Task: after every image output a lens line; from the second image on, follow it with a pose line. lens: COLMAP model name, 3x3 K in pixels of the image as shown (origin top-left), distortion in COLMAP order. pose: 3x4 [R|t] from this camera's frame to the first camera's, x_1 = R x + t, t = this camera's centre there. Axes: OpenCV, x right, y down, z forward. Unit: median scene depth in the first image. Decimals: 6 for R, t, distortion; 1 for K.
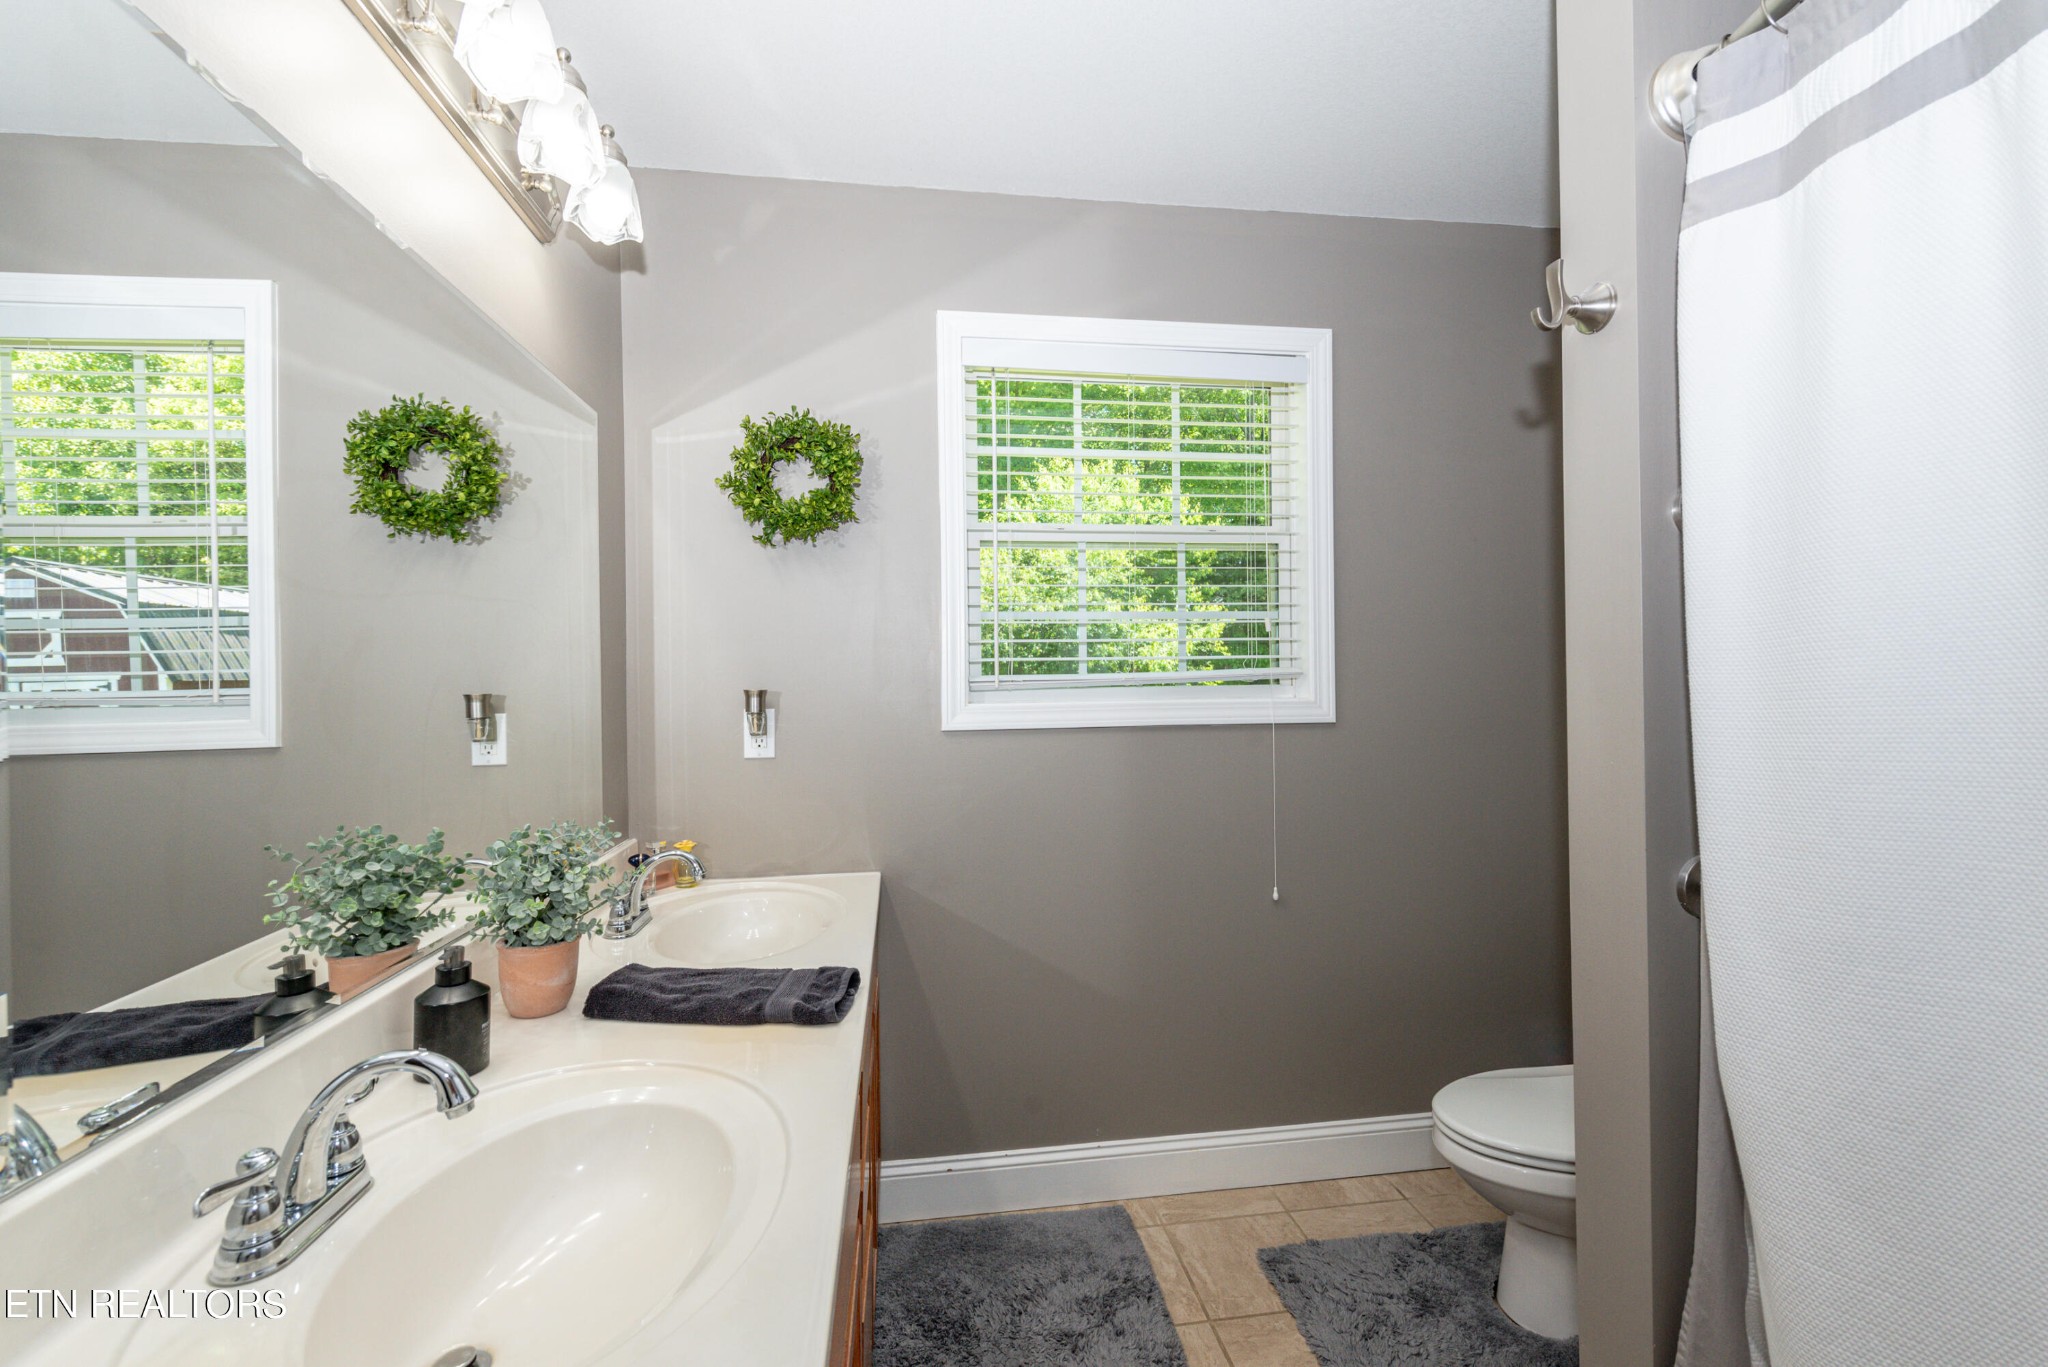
lens RADIAL K [[886.3, 0, 1021.7], [0, 886.3, 680.7], [0, 0, 1]] dist [0.011605, -0.004435]
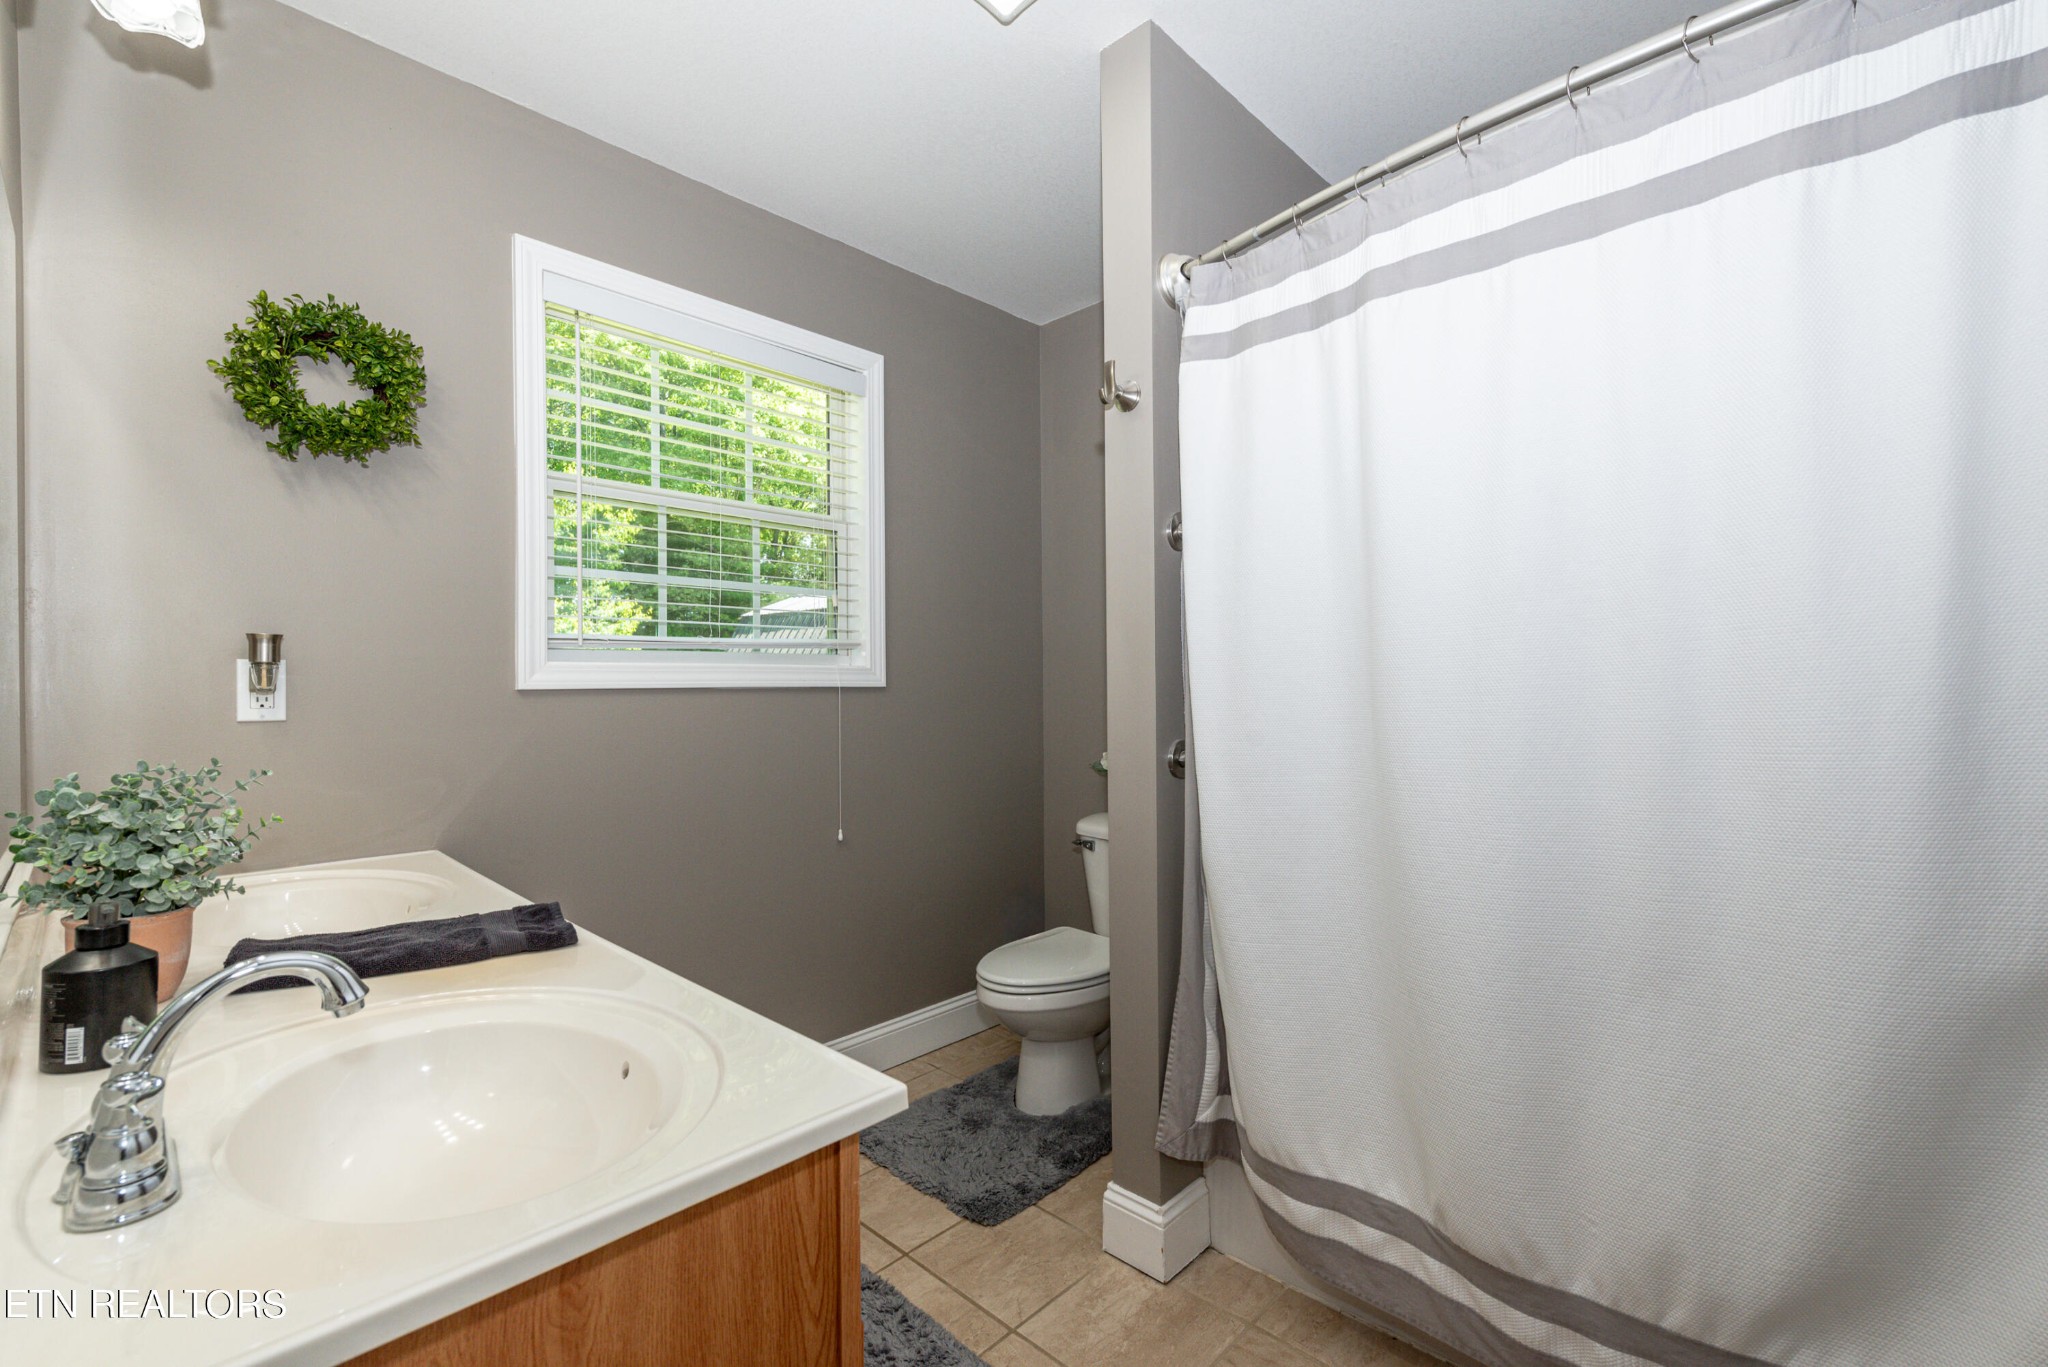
lens RADIAL K [[886.3, 0, 1053.9], [0, 886.3, 681.3], [0, 0, 1]] dist [0.011605, -0.004435]
pose [[0.776230, 0.008989, 0.630386, -0.255980], [-0.005042, 0.999955, -0.008051, 0.056183], [-0.630430, 0.003070, 0.776240, -0.074563]]
